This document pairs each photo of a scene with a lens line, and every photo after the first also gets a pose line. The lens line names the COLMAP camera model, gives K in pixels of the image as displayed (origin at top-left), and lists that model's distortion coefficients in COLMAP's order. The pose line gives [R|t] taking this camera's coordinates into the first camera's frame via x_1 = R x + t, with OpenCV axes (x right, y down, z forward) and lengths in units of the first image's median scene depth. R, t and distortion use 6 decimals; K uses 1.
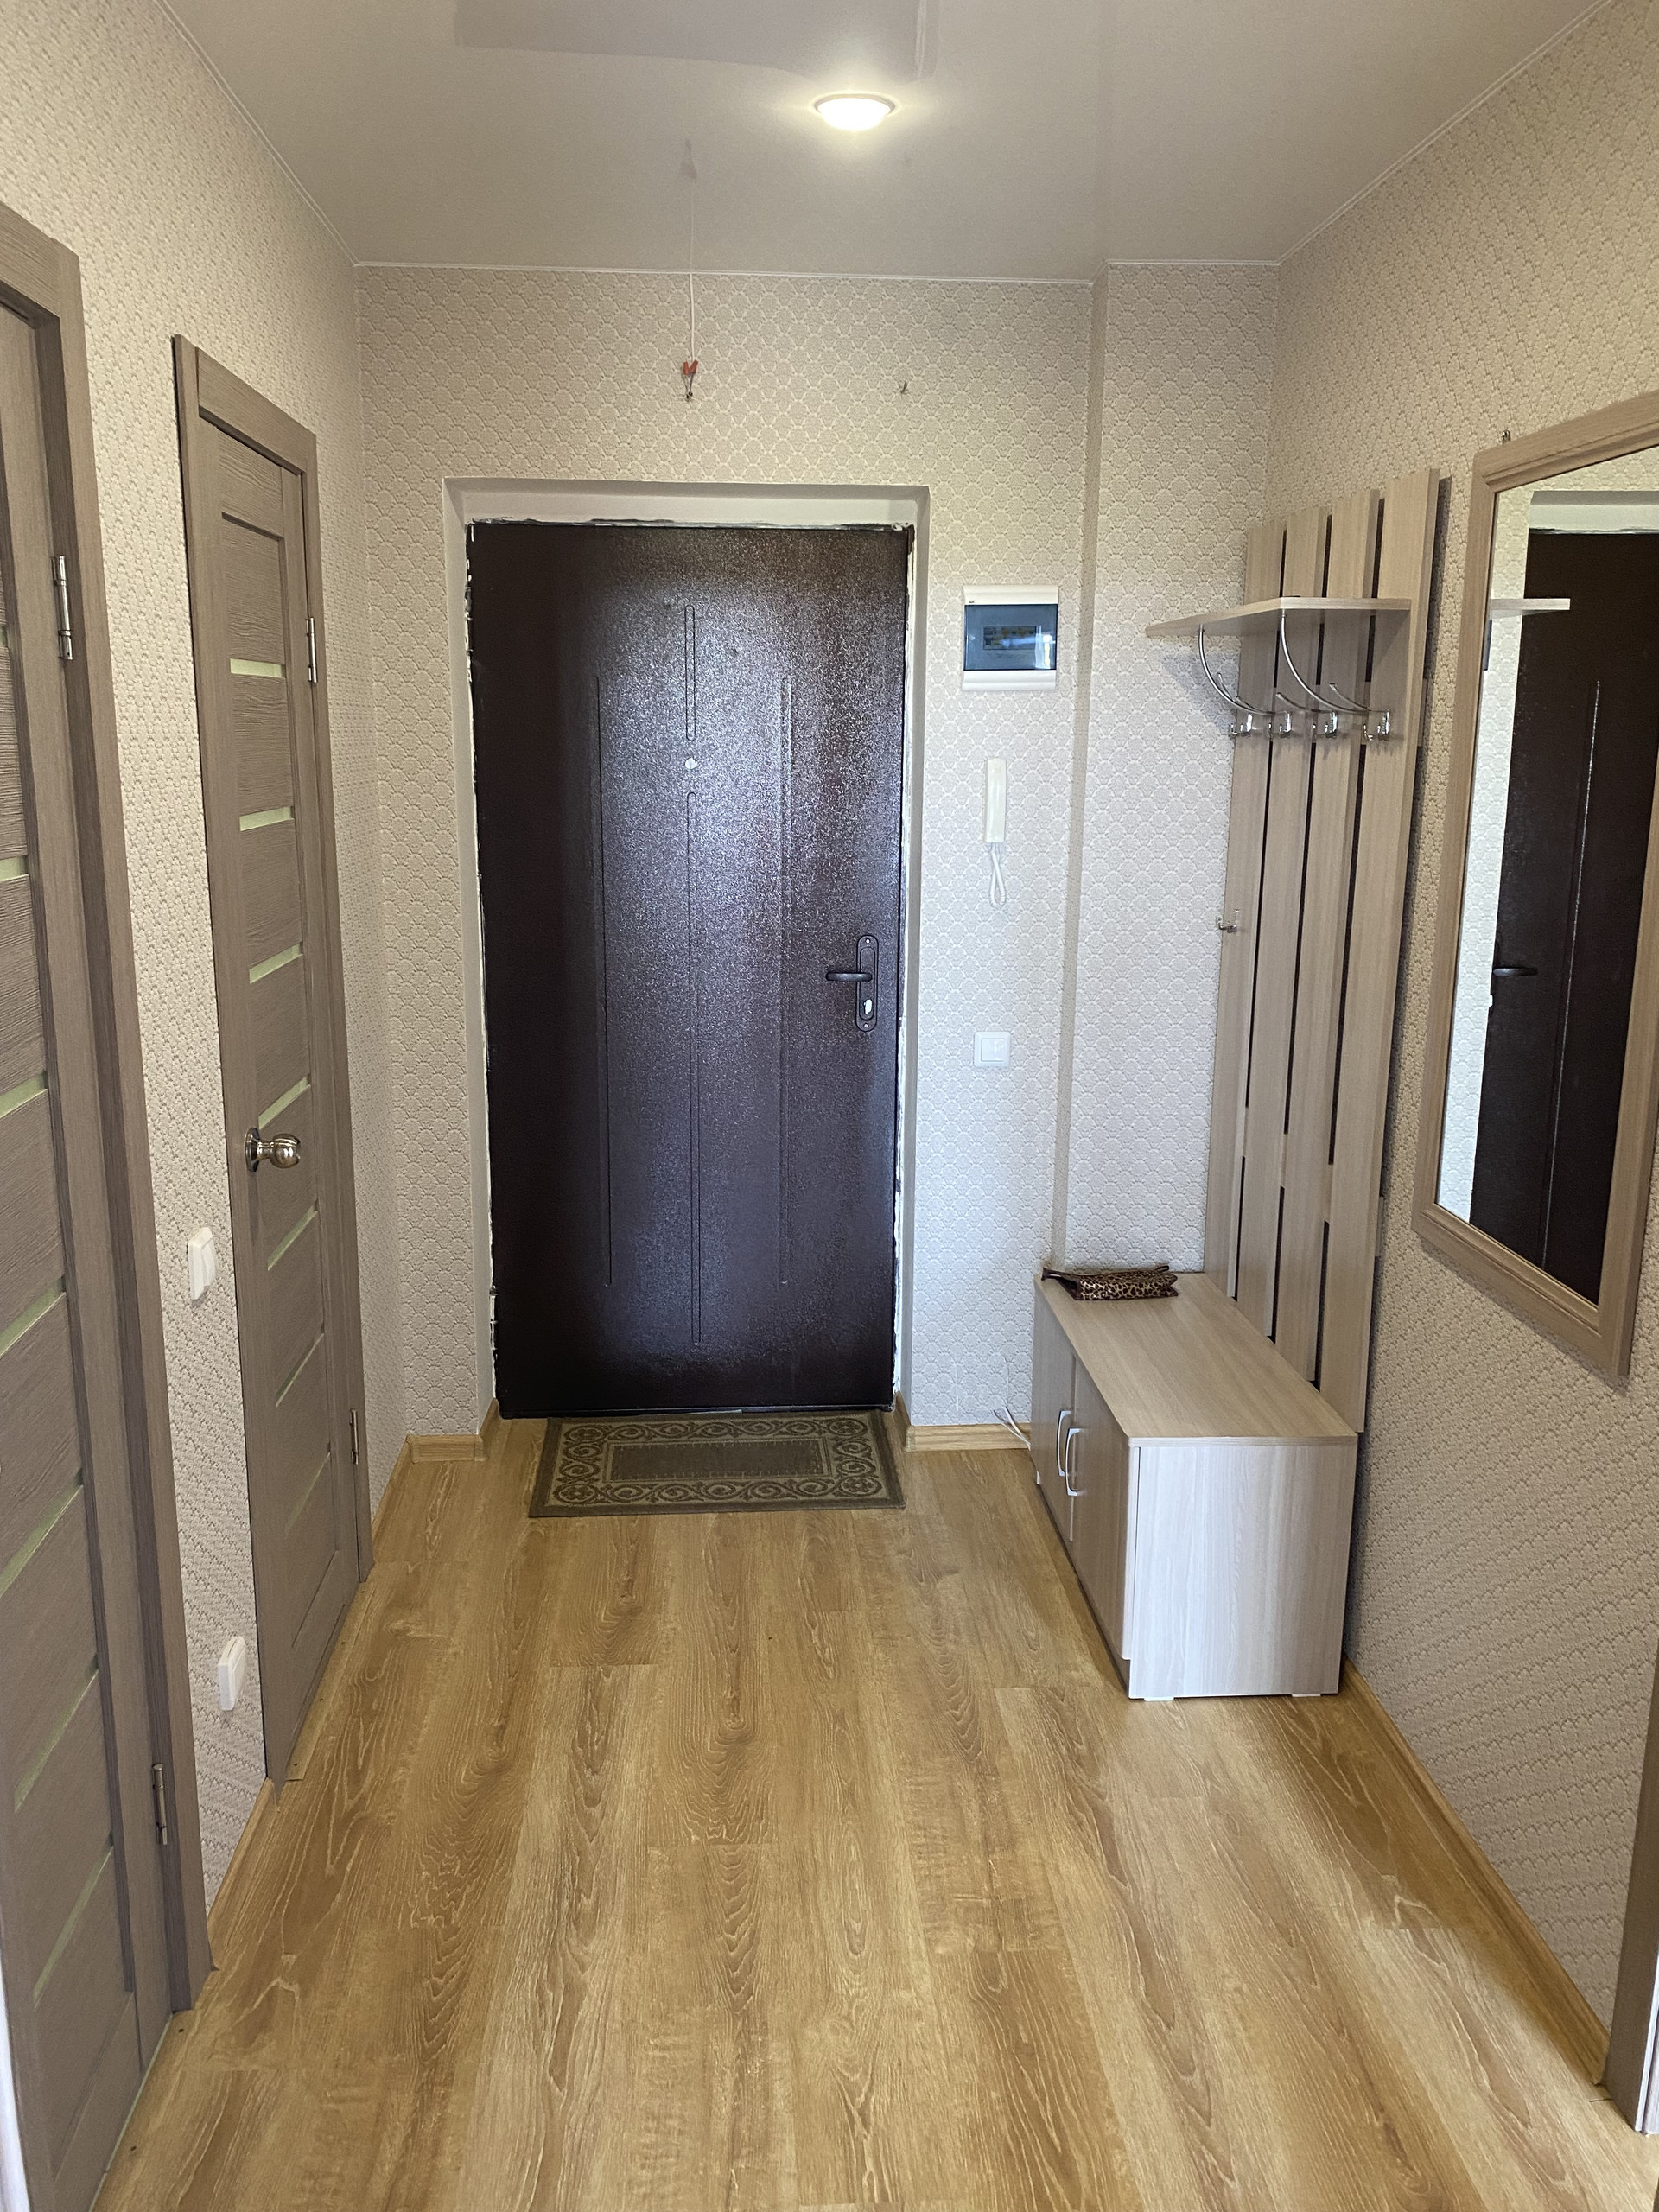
lens RADIAL K [[1697.1, 0, 814.7], [0, 1697.1, 1103.1], [0, 0, 1]] dist [0.019160, 0.003212]
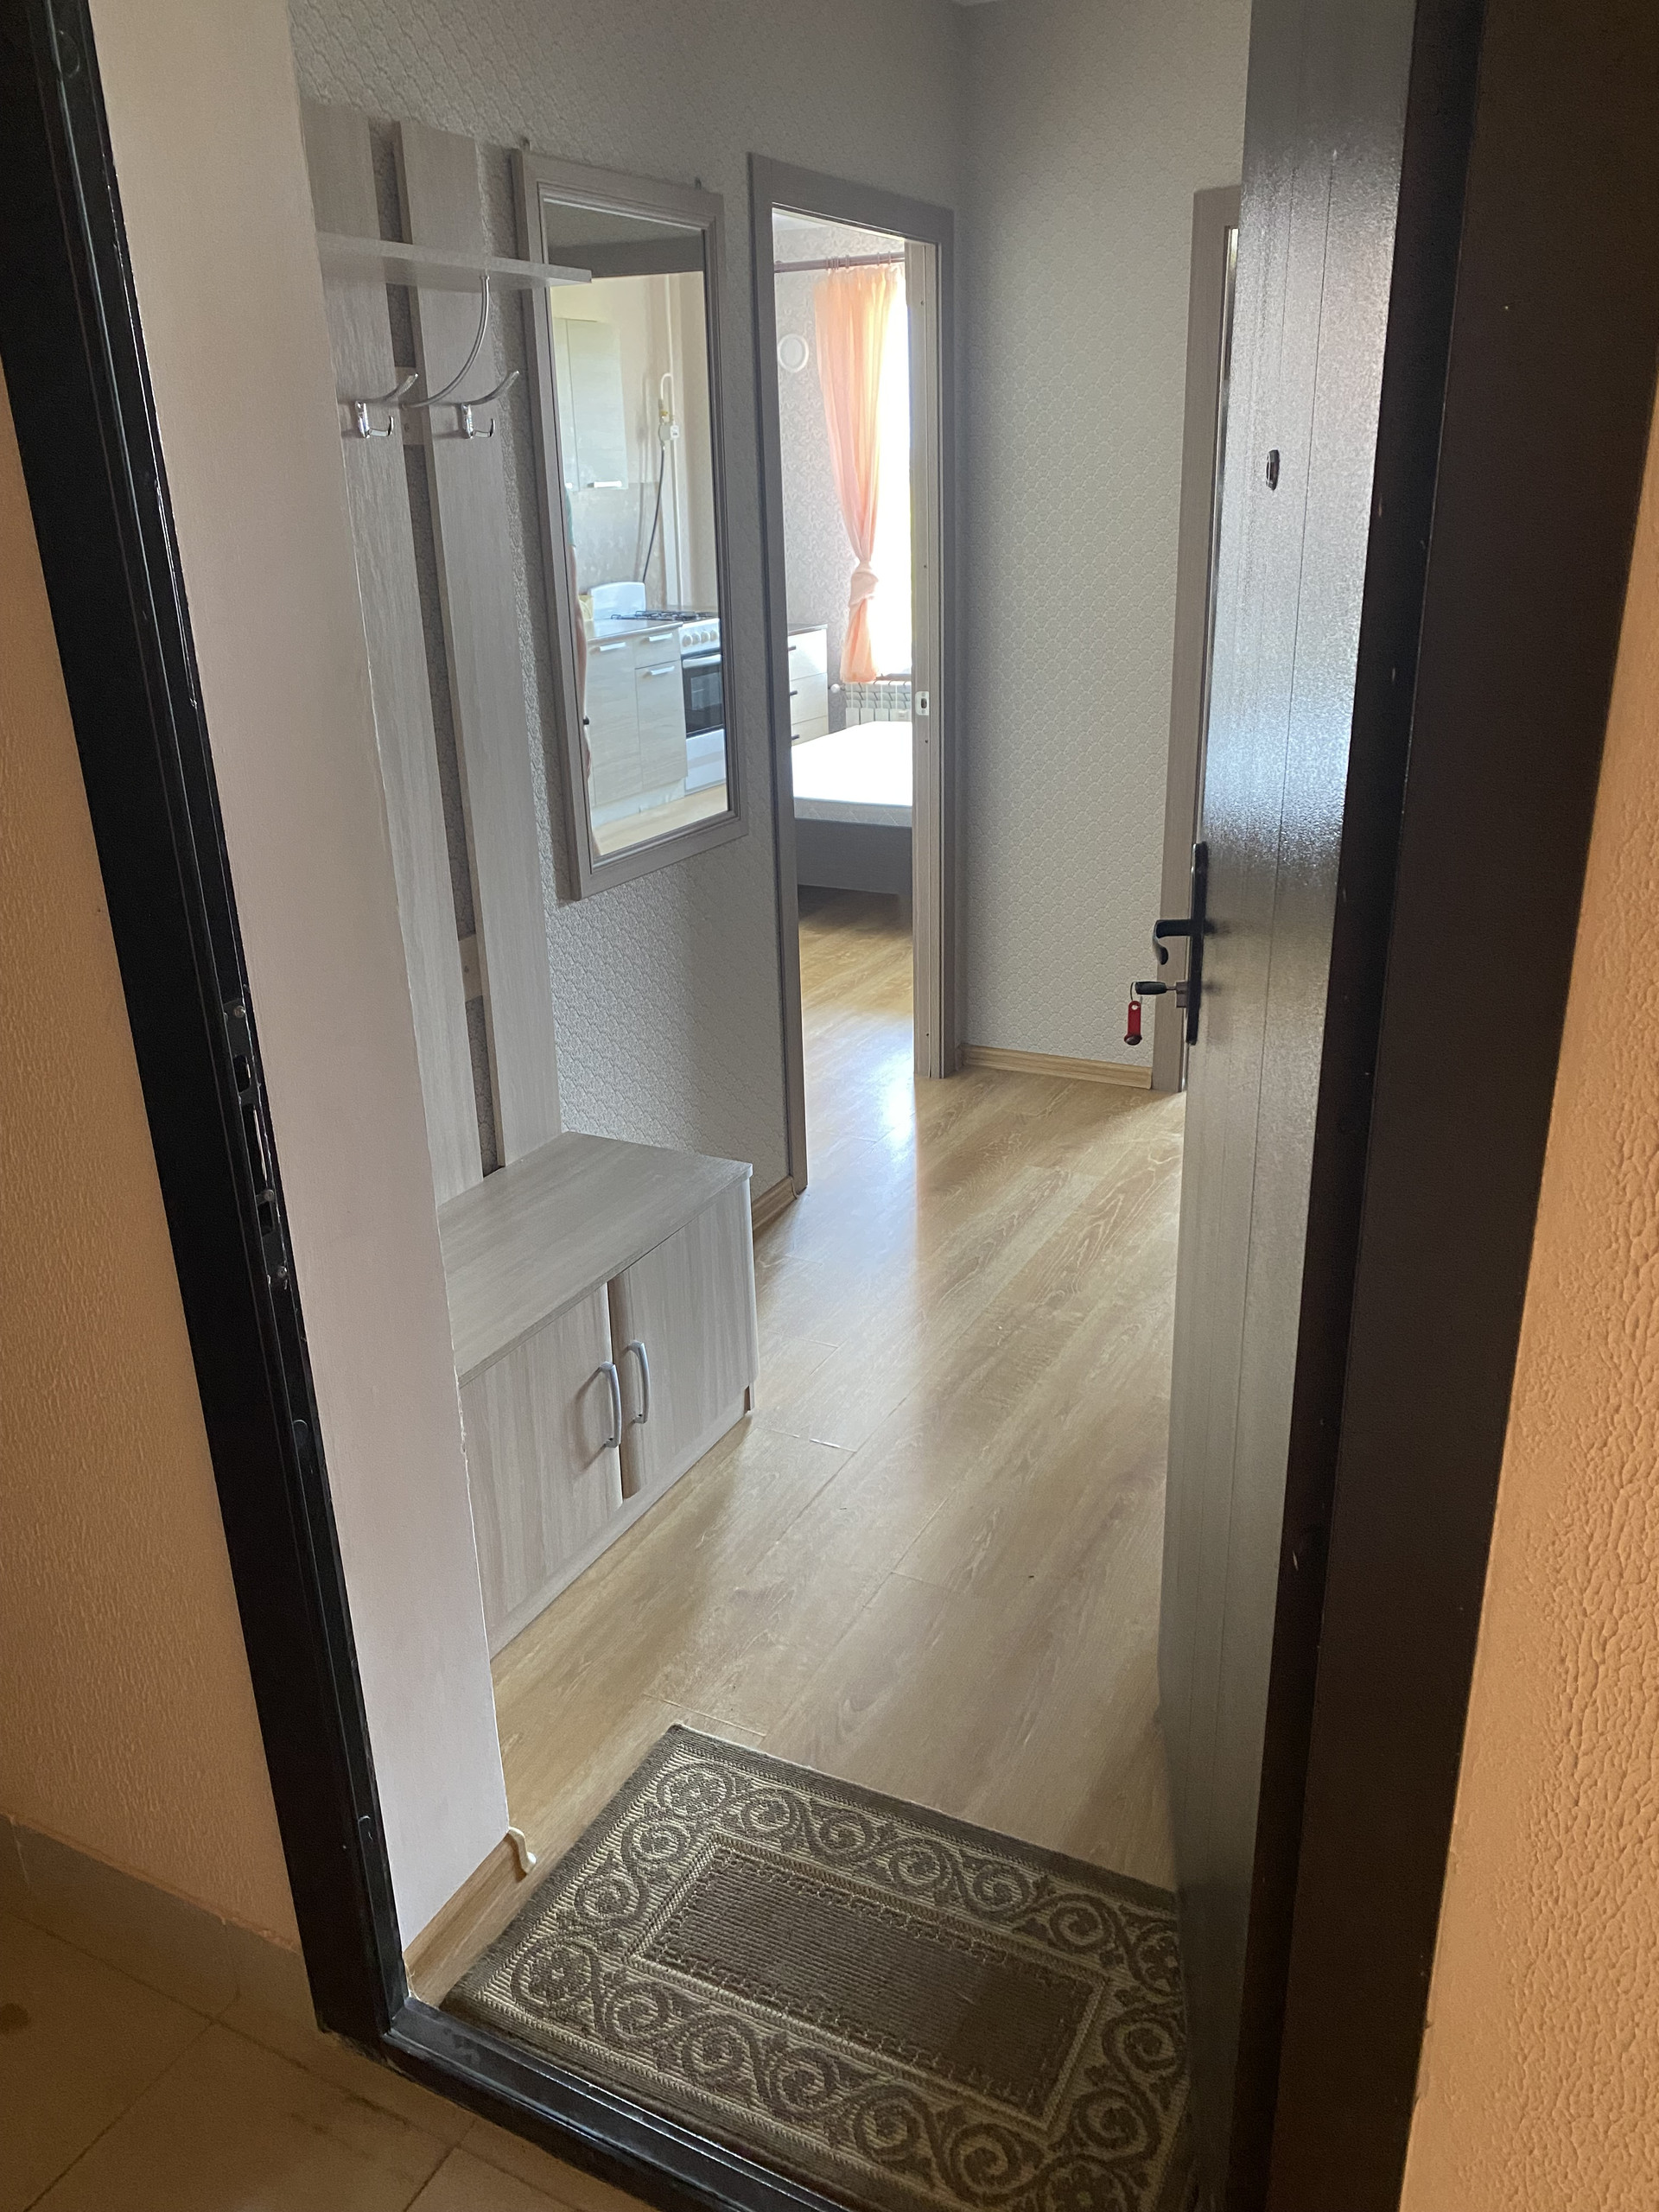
lens RADIAL K [[1697.1, 0, 814.7], [0, 1697.1, 1103.1], [0, 0, 1]] dist [0.019160, 0.003212]
pose [[-0.857160, -0.169186, 0.486470, -0.389580], [0.133386, 0.839368, 0.526943, -0.422169], [-0.497479, 0.516563, -0.696906, 1.956858]]
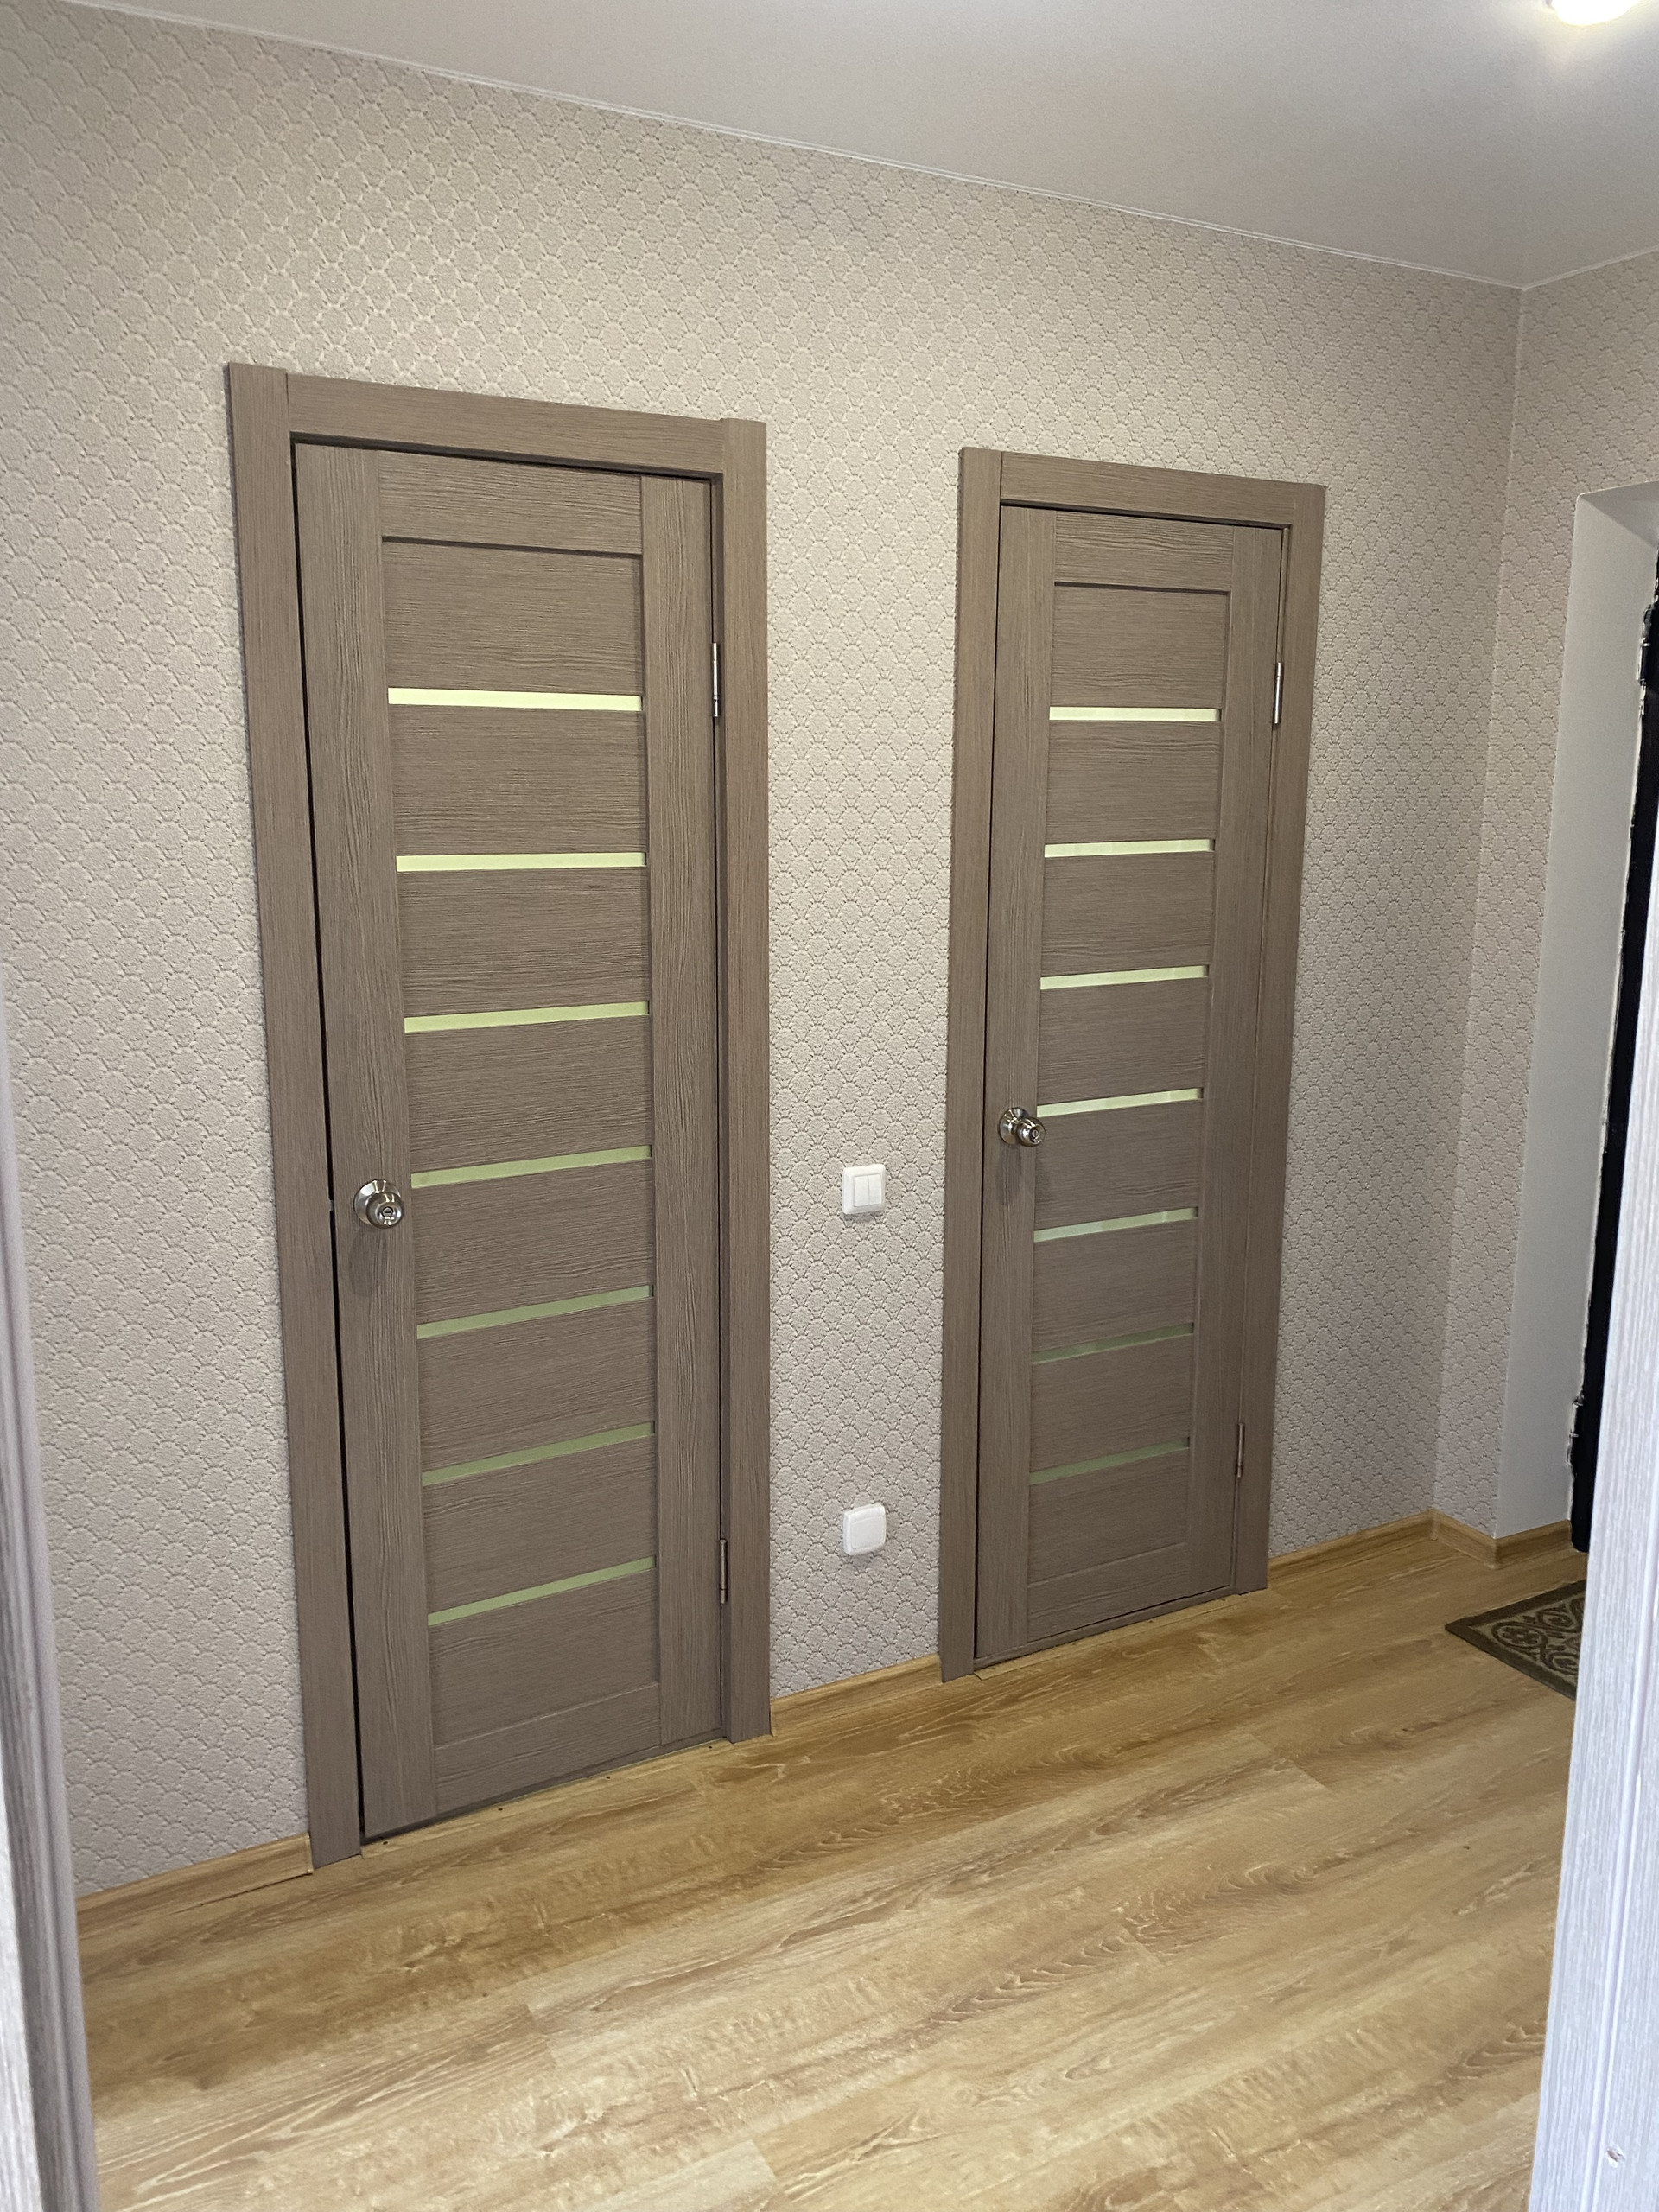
lens RADIAL K [[1697.1, 0, 814.7], [0, 1697.1, 1103.1], [0, 0, 1]] dist [0.019160, 0.003212]
pose [[0.416267, 0.164057, -0.894320, 0.684930], [-0.195543, 0.976725, 0.088157, -0.067435], [0.887967, 0.138182, 0.438658, 0.387779]]
